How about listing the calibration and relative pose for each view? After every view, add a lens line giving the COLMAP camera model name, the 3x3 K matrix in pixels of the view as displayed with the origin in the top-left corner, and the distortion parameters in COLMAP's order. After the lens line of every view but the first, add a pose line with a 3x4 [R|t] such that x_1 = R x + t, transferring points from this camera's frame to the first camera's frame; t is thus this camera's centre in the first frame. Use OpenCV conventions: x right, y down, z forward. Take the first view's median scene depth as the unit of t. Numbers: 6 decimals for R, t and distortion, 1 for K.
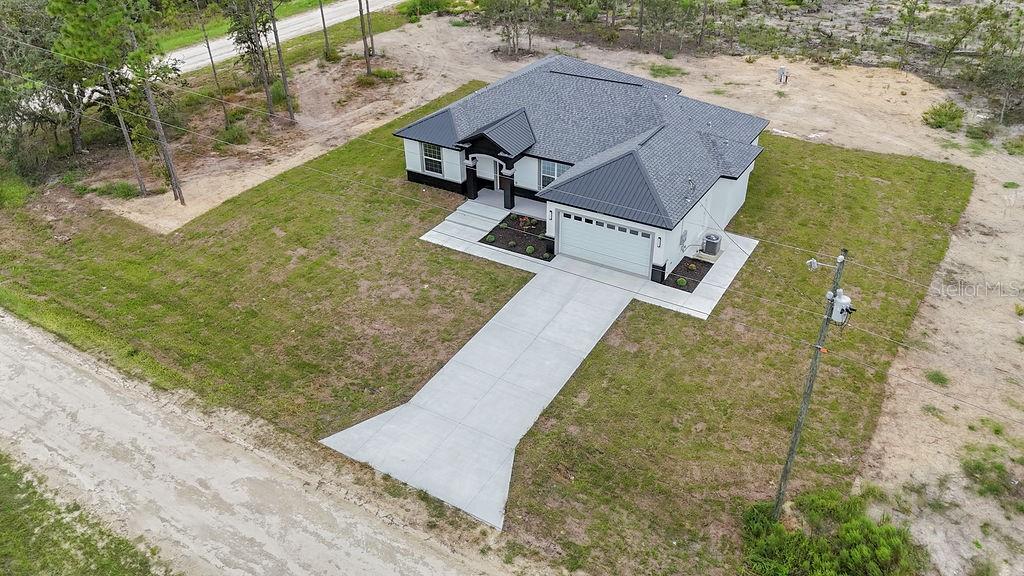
lens RADIAL K [[754.3, 0, 514.3], [0, 754.3, 286.1], [0, 0, 1]] dist [0.069114, -0.063720]
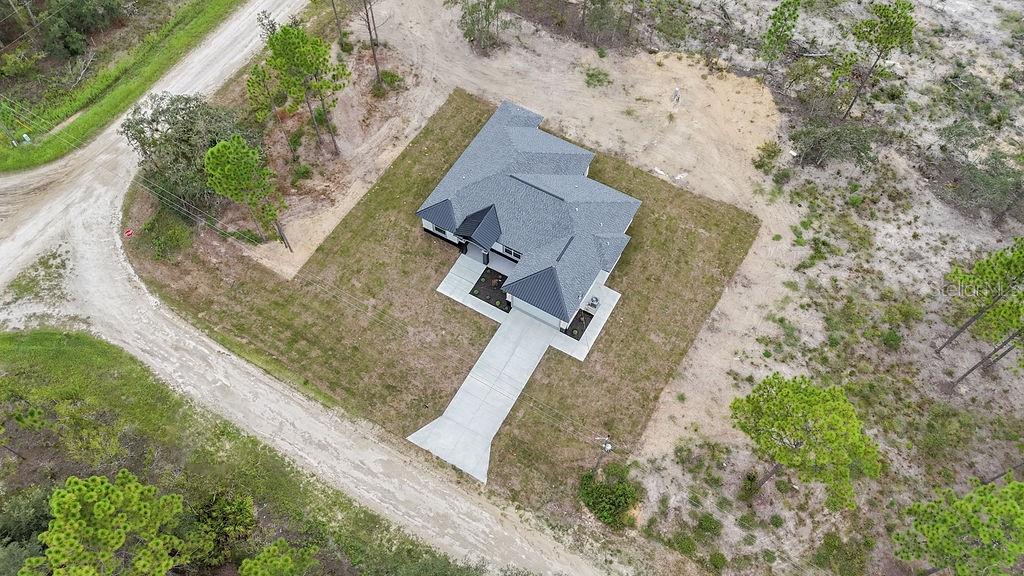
lens RADIAL K [[752.3, 0, 514.7], [0, 752.3, 286.7], [0, 0, 1]] dist [0.079749, -0.080783]
pose [[0.999263, -0.009530, 0.037196, -0.005863], [-0.008605, 0.888501, 0.458794, -0.942403], [-0.037421, -0.458775, 0.887764, -0.627183]]
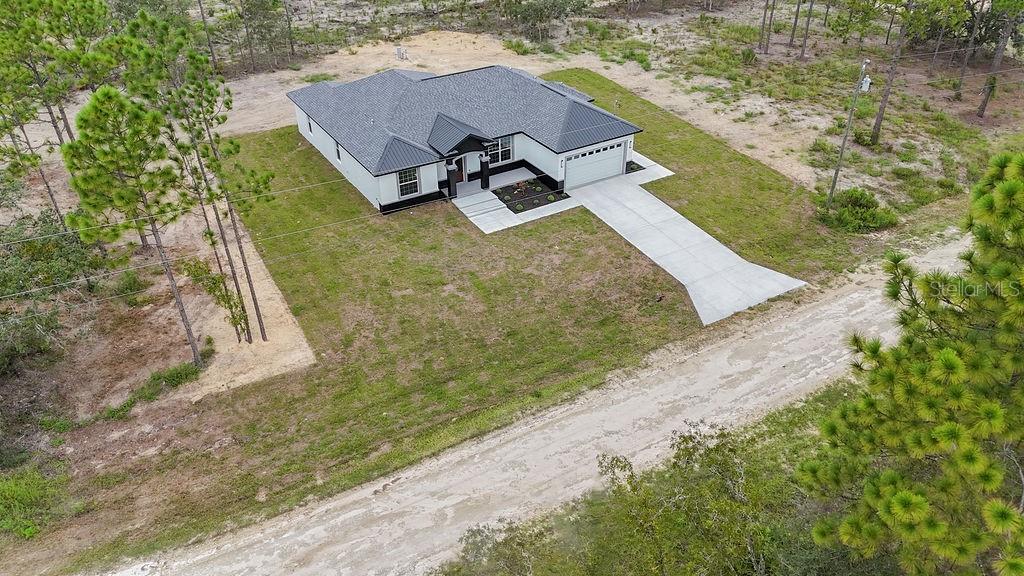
lens RADIAL K [[752.3, 0, 514.7], [0, 752.3, 286.7], [0, 0, 1]] dist [0.079749, -0.080783]
pose [[0.457973, -0.480619, 0.747841, -1.063319], [0.476079, 0.843043, 0.250255, -0.277035], [-0.750739, 0.241421, 0.614904, 0.290076]]
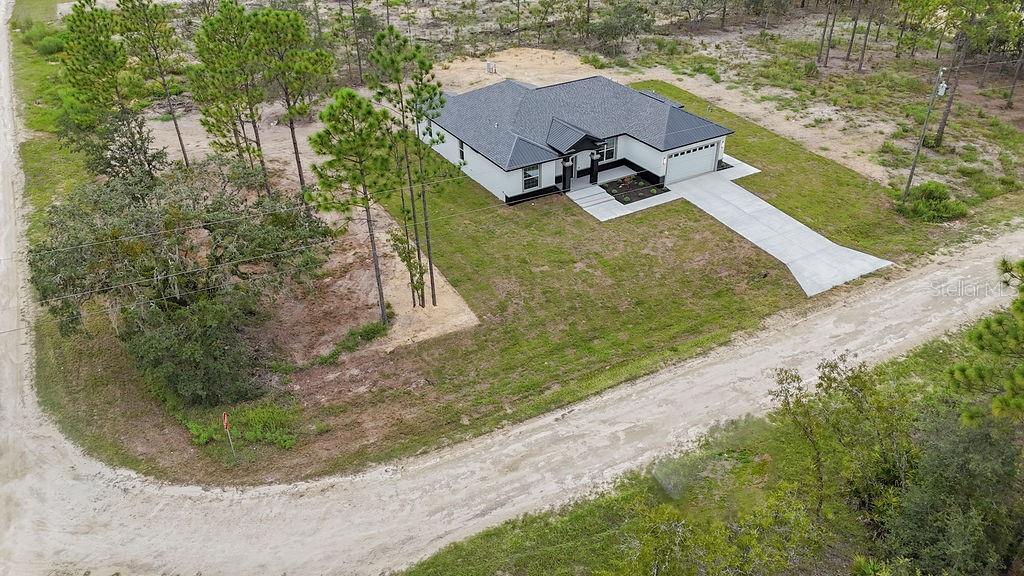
lens RADIAL K [[752.3, 0, 514.7], [0, 752.3, 286.7], [0, 0, 1]] dist [0.079749, -0.080783]
pose [[0.474738, -0.460541, 0.750017, -1.303890], [0.477407, 0.850656, 0.220153, -0.346170], [-0.739396, 0.253548, 0.623705, 0.337554]]
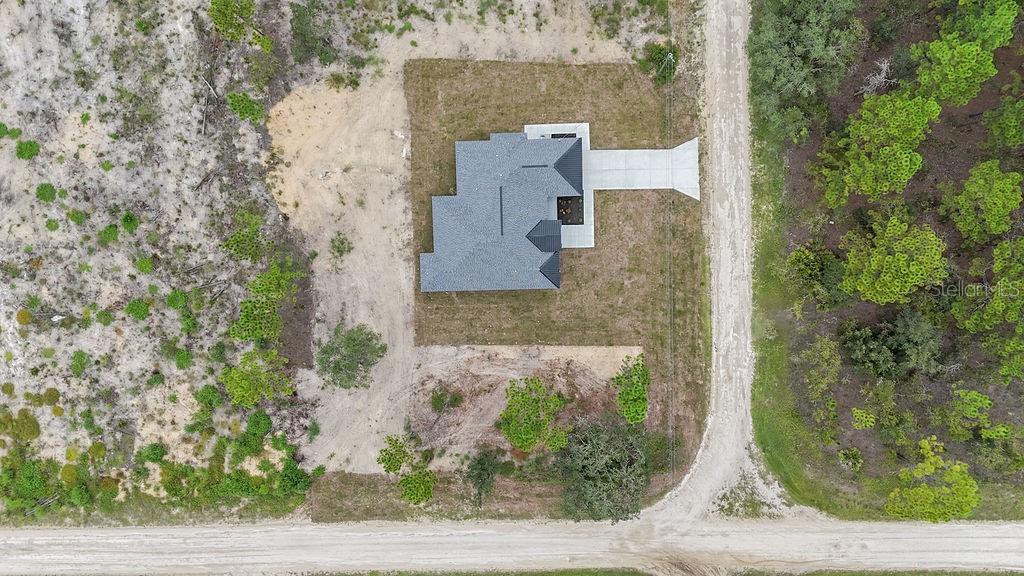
lens RADIAL K [[754.5, 0, 516.1], [0, 754.5, 285.2], [0, 0, 1]] dist [0.096679, -0.134725]
pose [[-0.540104, -0.841542, 0.009711, -0.124128], [0.484083, -0.301206, 0.821547, -2.297376], [-0.688441, 0.448422, 0.570059, -0.144792]]
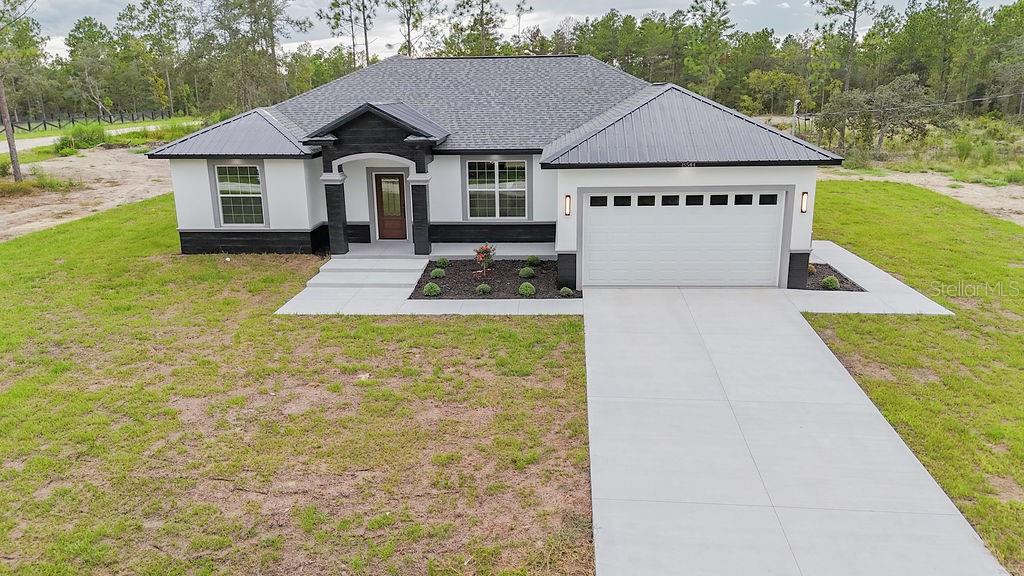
lens RADIAL K [[754.3, 0, 514.3], [0, 754.3, 286.1], [0, 0, 1]] dist [0.069114, -0.063720]
pose [[0.883552, -0.116633, 0.453577, -0.212105], [0.249939, 0.936473, -0.246068, 0.069621], [-0.396063, 0.330781, 0.856574, 0.587673]]
